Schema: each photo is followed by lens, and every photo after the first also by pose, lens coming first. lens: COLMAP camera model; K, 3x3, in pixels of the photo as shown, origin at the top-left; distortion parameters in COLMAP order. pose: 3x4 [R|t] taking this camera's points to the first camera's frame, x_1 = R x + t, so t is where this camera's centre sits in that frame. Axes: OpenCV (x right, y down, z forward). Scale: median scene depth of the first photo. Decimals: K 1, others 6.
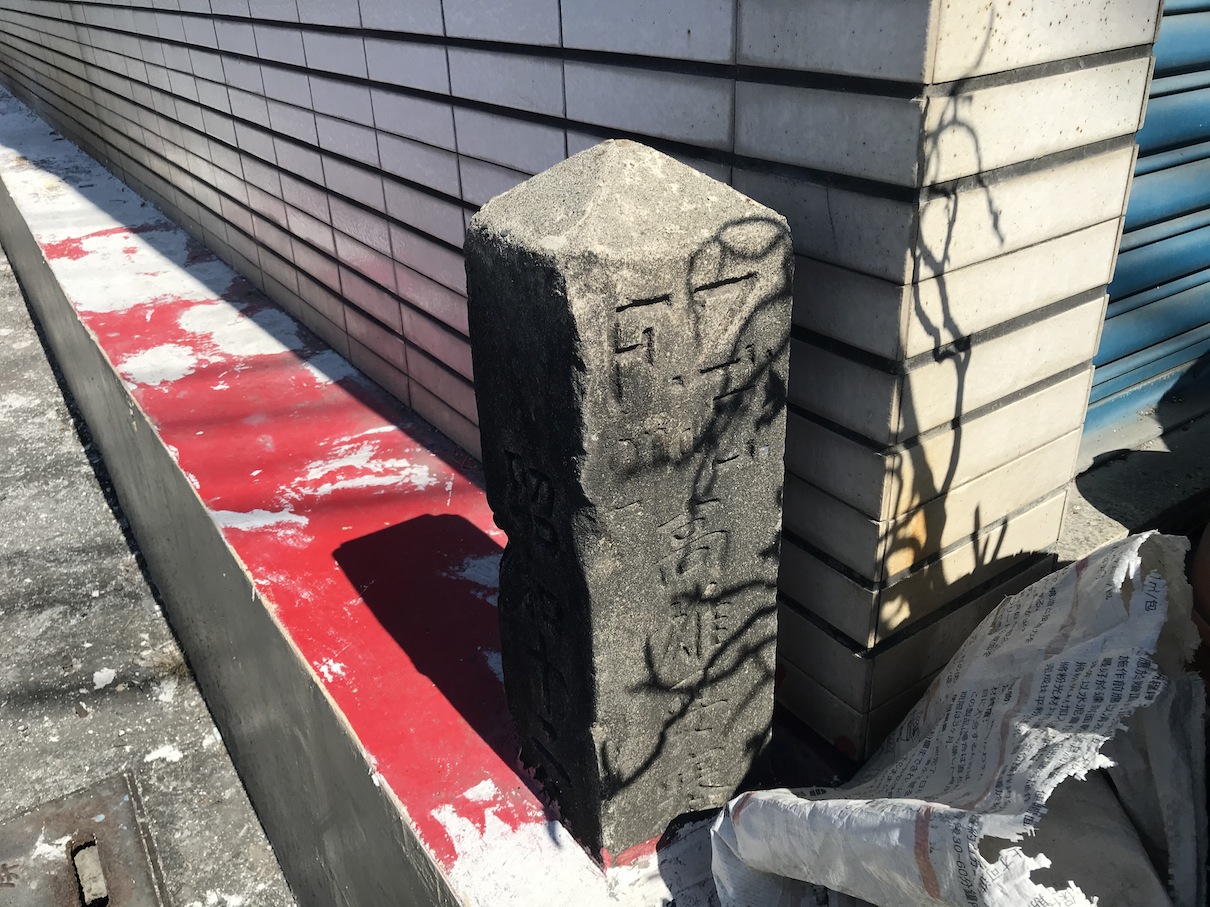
lens RADIAL K [[1014.9, 0, 605.0], [0, 1014.9, 453.5], [0, 0, 1]] dist [0.006341, 0.001635]
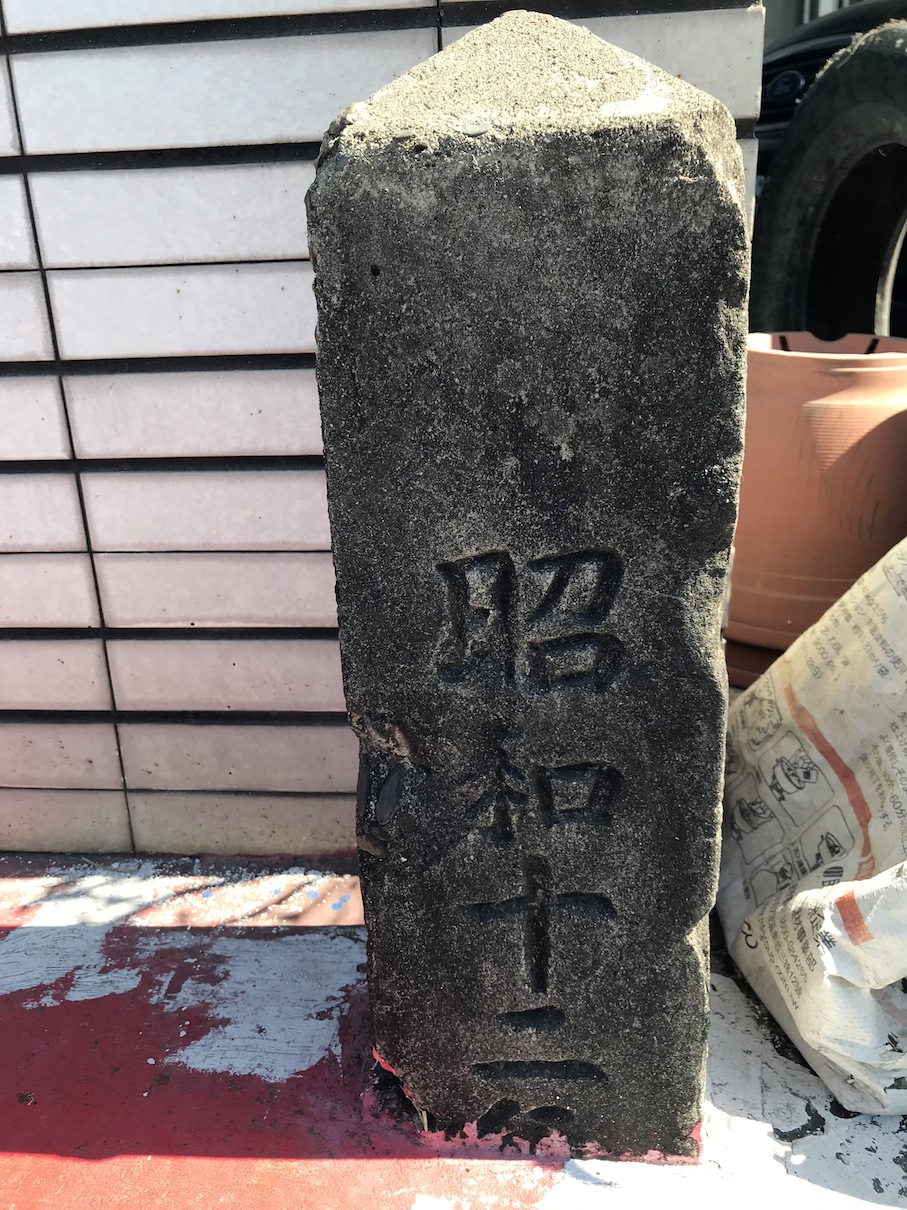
lens RADIAL K [[1014.9, 0, 453.5], [0, 1014.9, 605.0], [0, 0, 1]] dist [0.006341, 0.001635]
pose [[0.624781, -0.264195, 0.734745, -0.454844], [0.369177, 0.929140, 0.020169, 0.008461], [-0.688010, 0.258649, 0.678044, 0.538873]]
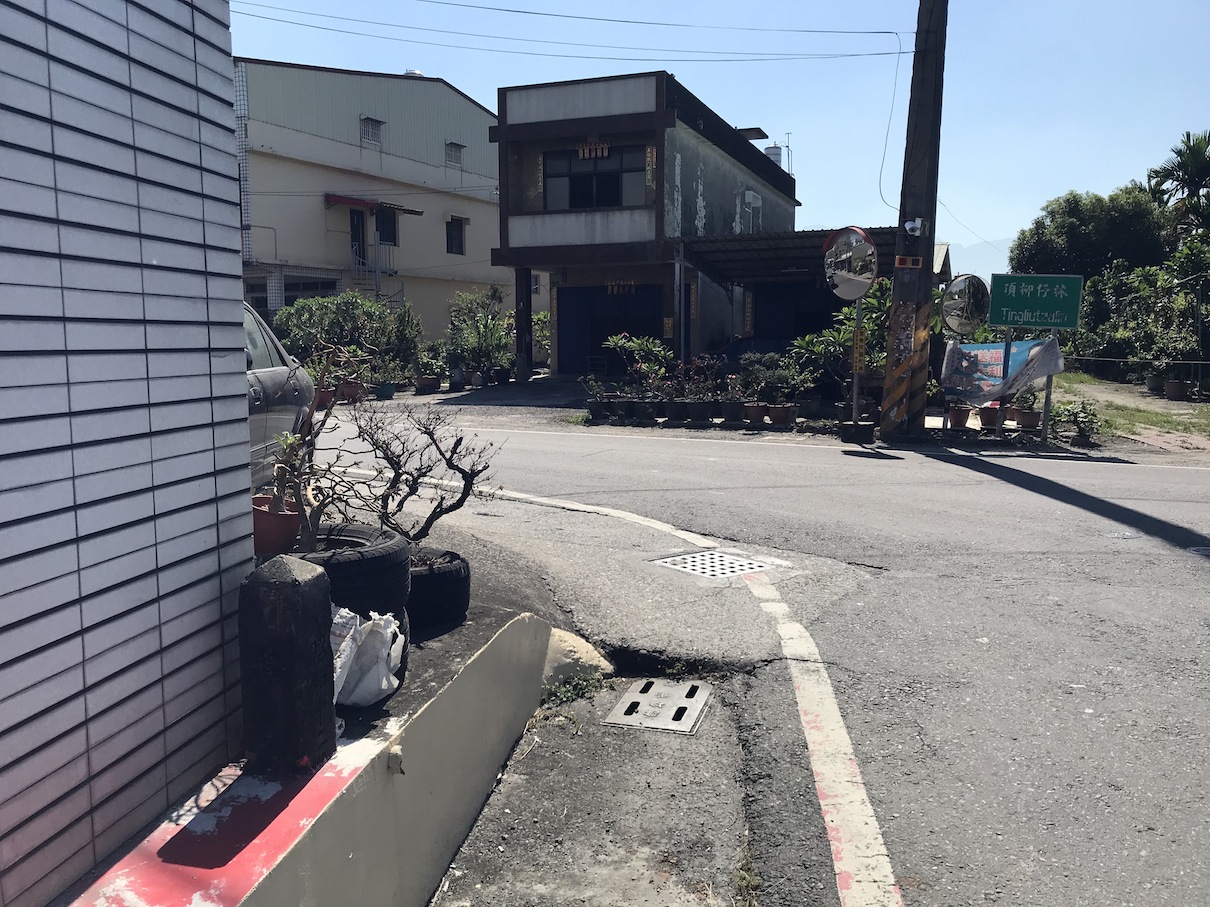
lens RADIAL K [[1014.9, 0, 605.0], [0, 1014.9, 453.5], [0, 0, 1]] dist [0.006341, 0.001635]
pose [[-0.745219, -0.042692, 0.665451, -2.614564], [0.319440, 0.853130, 0.412464, -1.395722], [-0.585325, 0.519948, -0.622132, 1.894524]]
